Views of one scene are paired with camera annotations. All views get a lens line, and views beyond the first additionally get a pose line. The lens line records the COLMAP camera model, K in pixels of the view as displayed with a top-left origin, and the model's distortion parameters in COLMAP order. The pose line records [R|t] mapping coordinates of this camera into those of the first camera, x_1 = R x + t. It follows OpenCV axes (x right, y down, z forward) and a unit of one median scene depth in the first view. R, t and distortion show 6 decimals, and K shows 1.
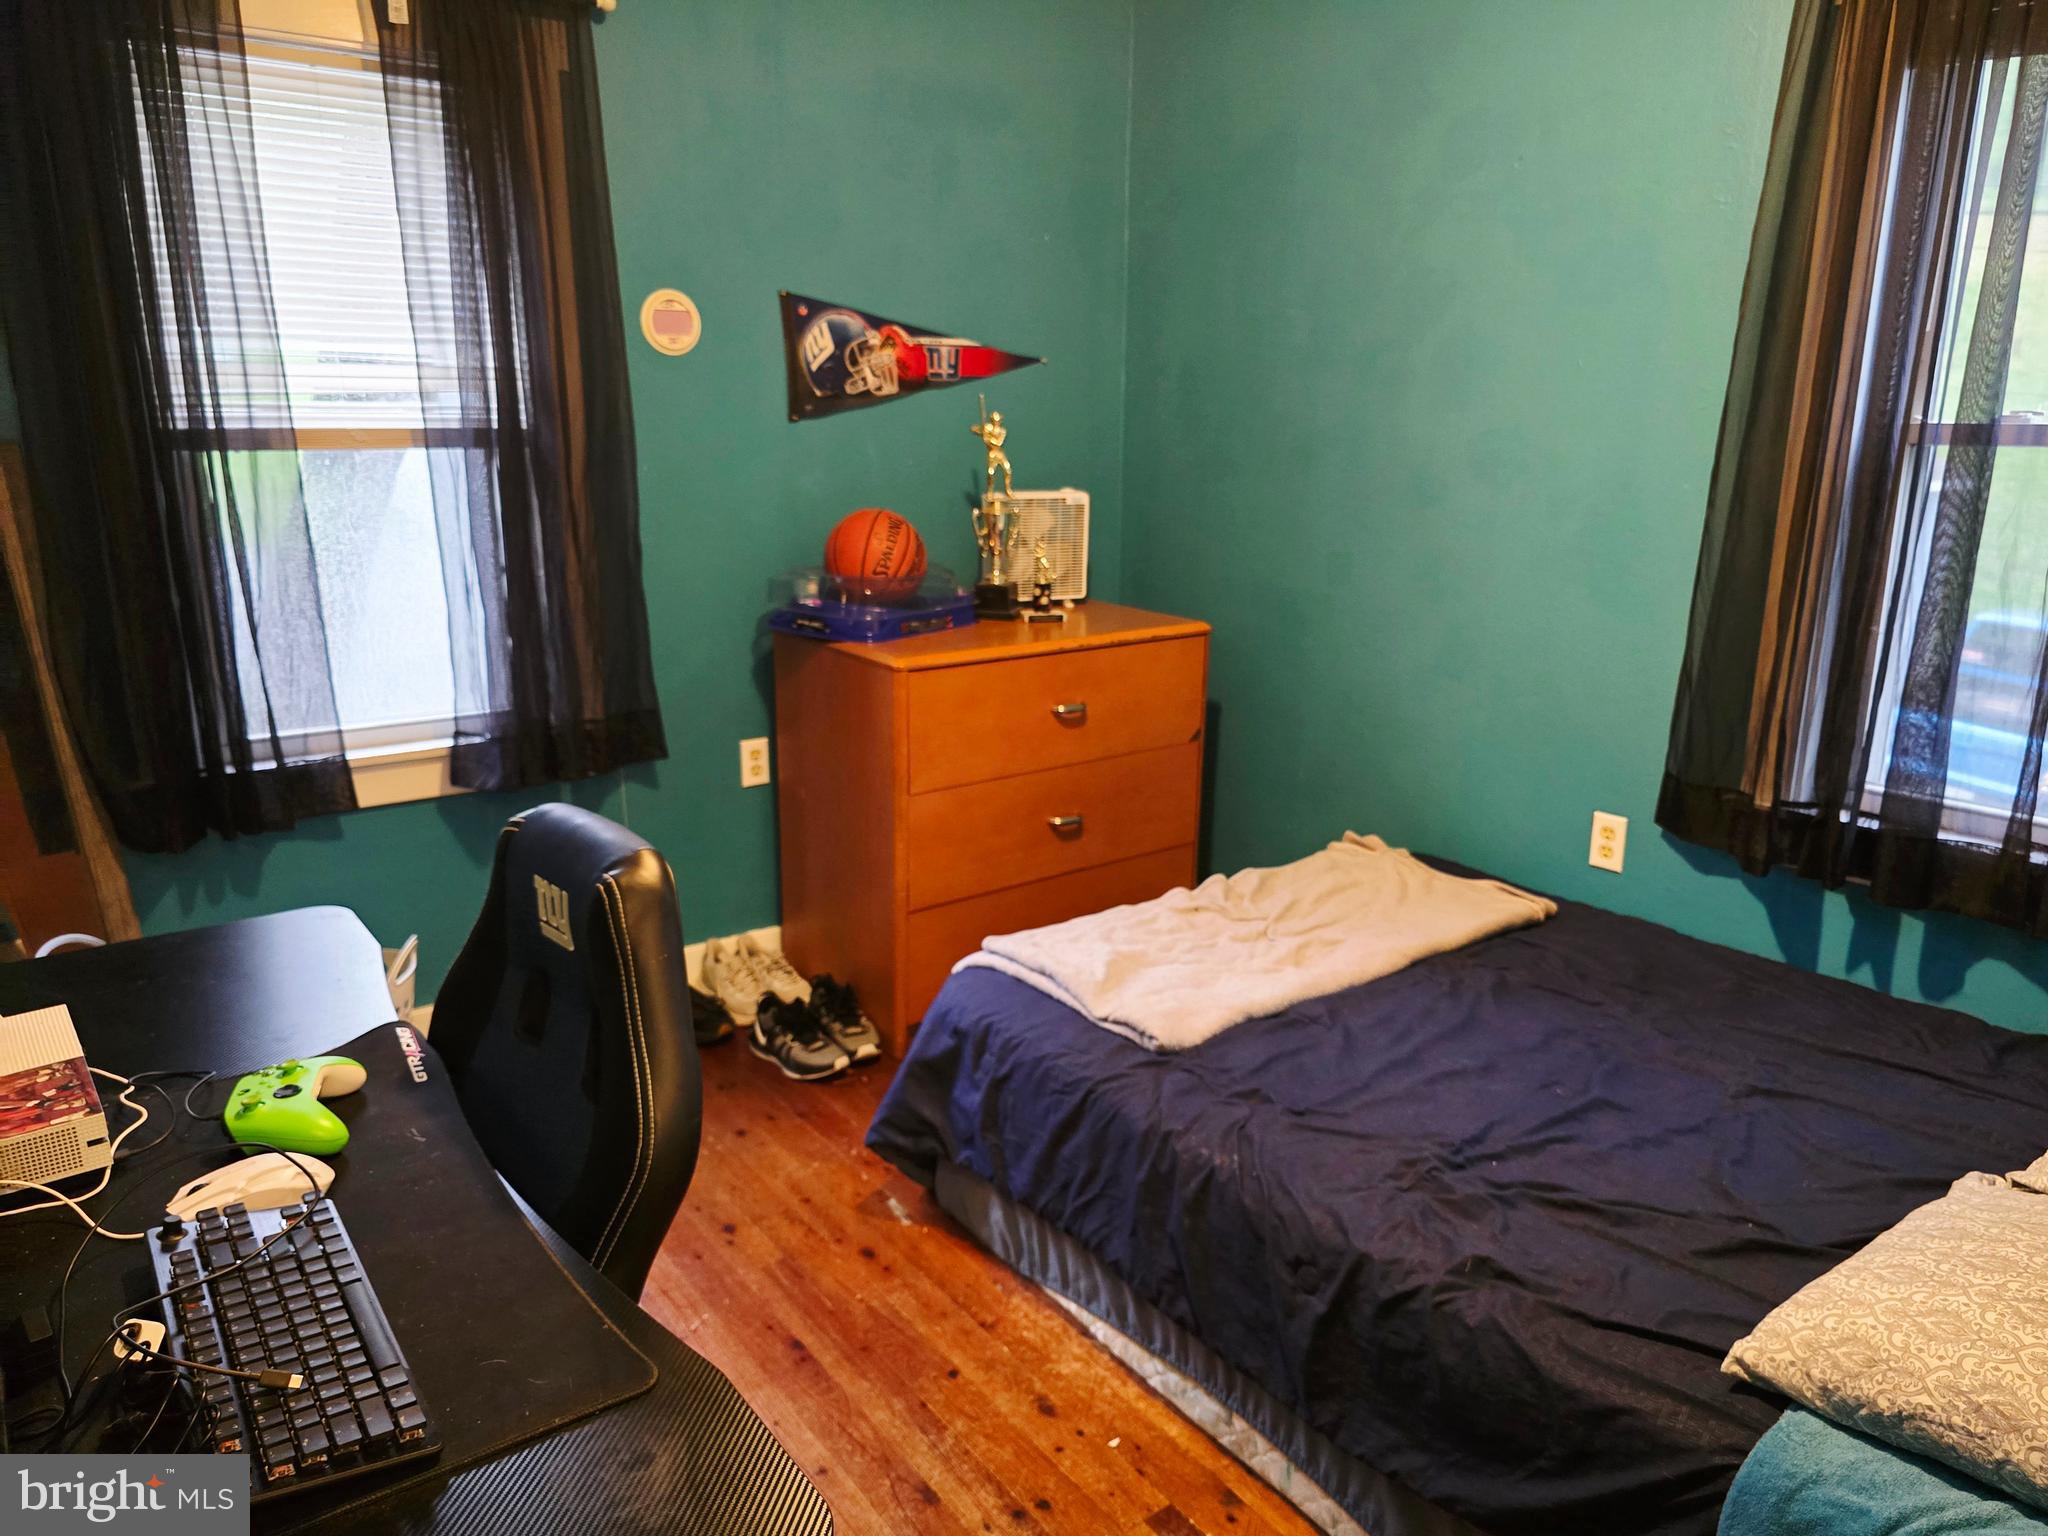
lens RADIAL K [[1404.5, 0, 1036.5], [0, 1404.5, 771.7], [0, 0, 1]] dist [0.062088, -0.055562]
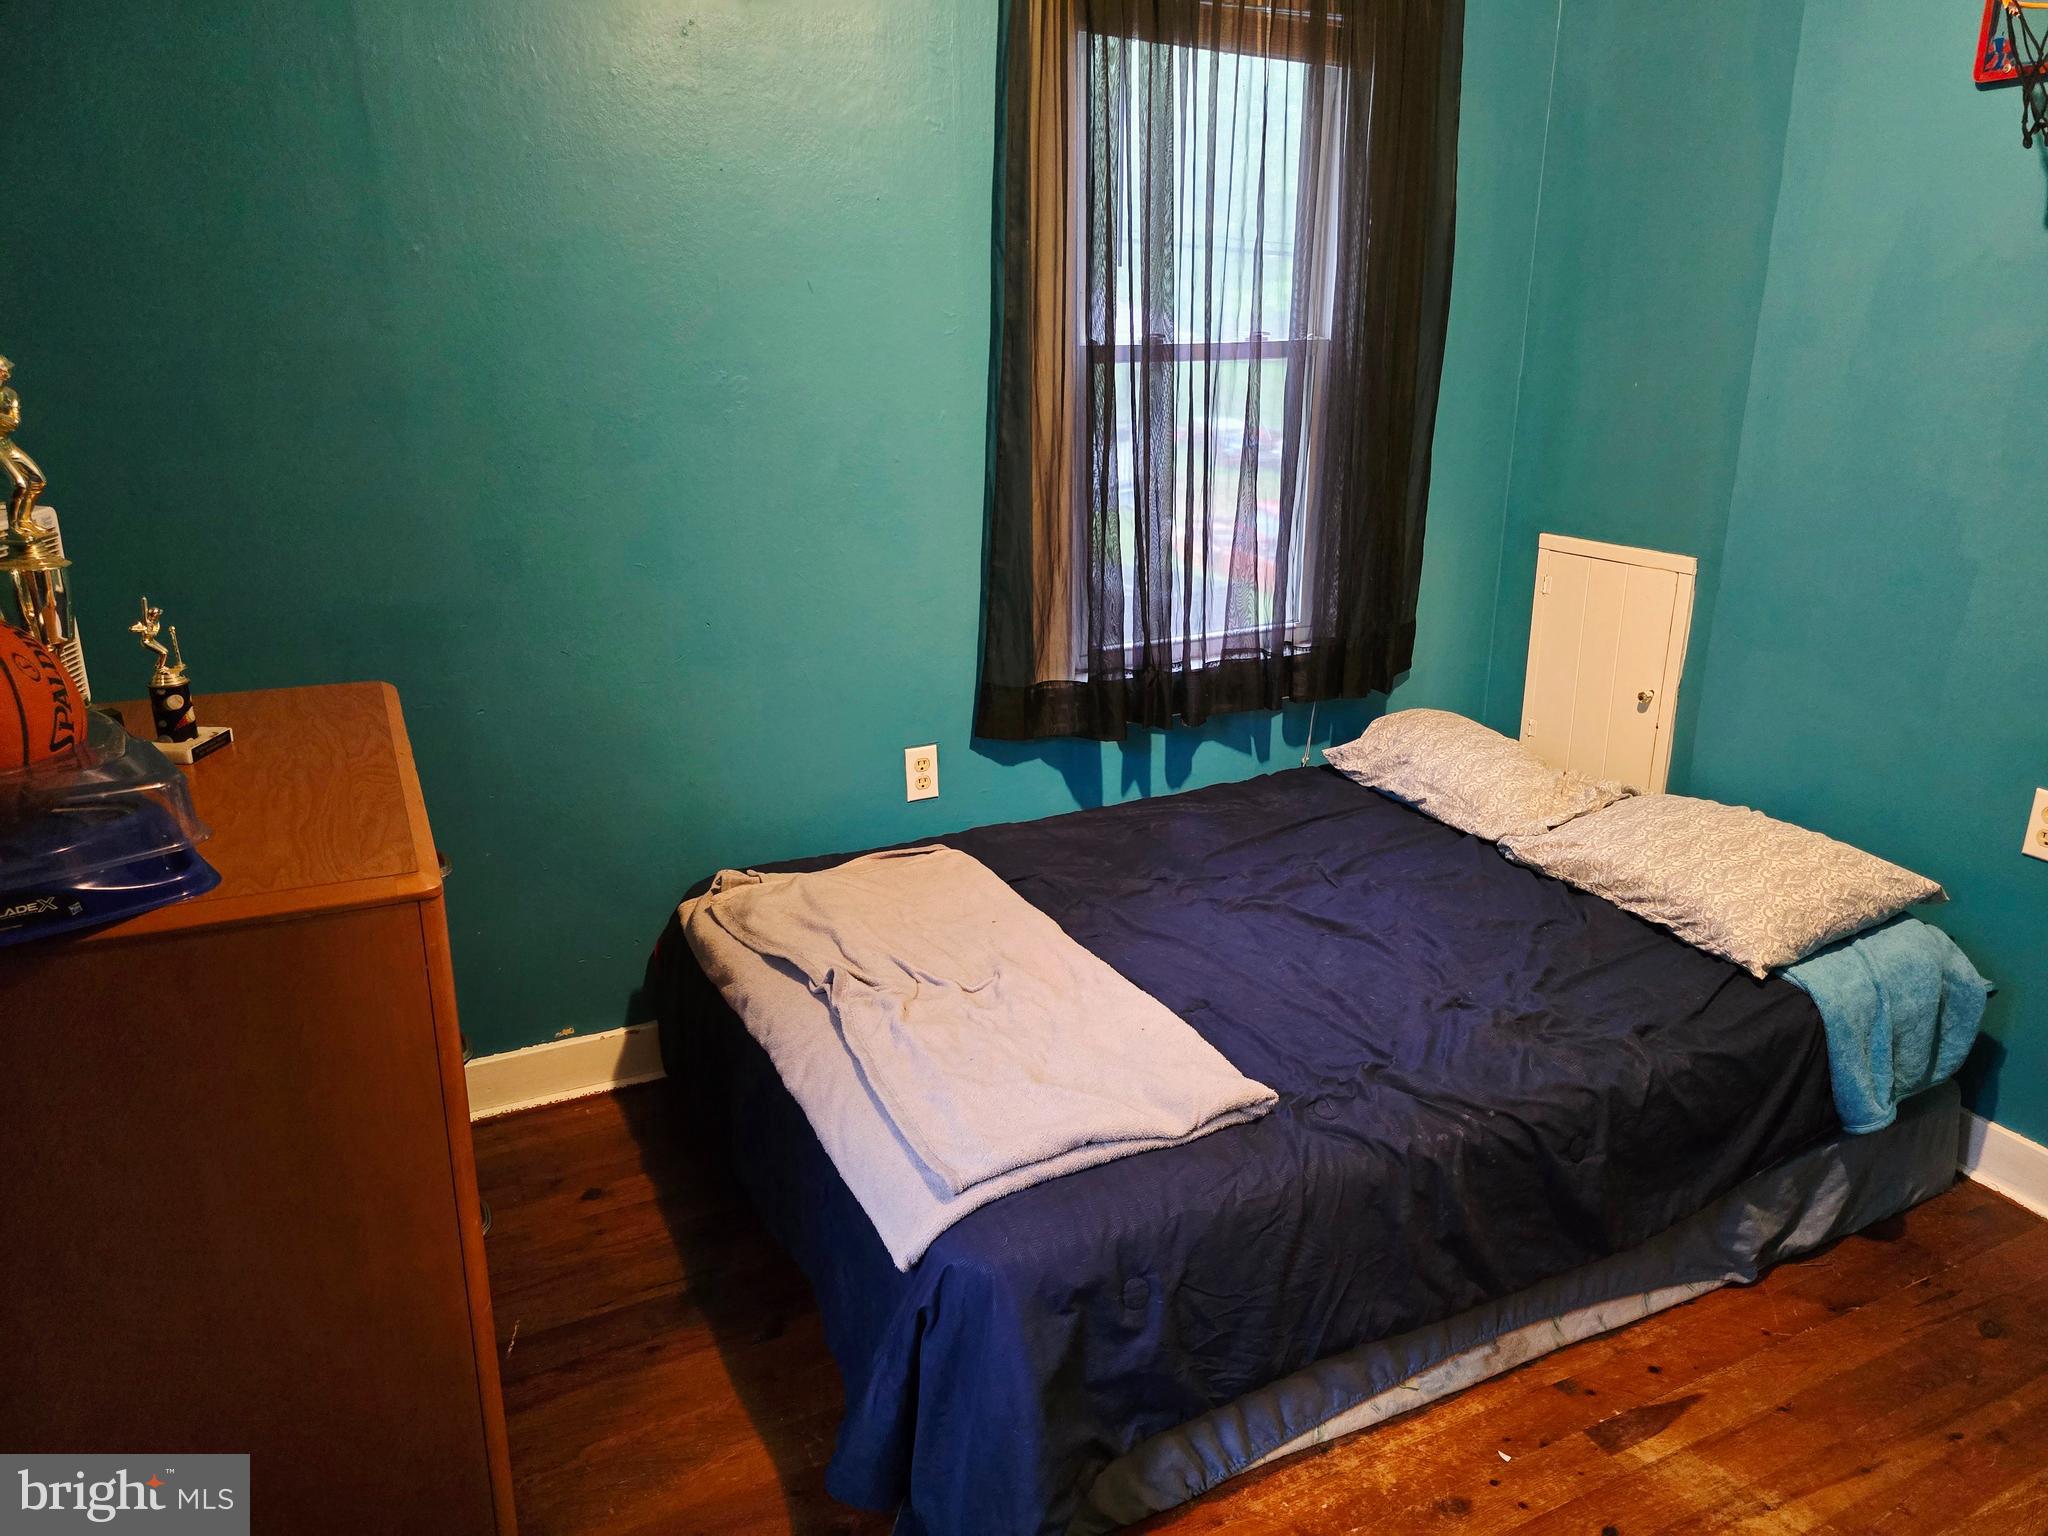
lens RADIAL K [[1404.5, 0, 1036.5], [0, 1404.5, 771.7], [0, 0, 1]] dist [0.062088, -0.055562]
pose [[0.176891, -0.310804, 0.933869, -0.618075], [0.248382, 0.932217, 0.263206, -0.232879], [-0.952374, 0.185398, 0.242099, 0.814001]]
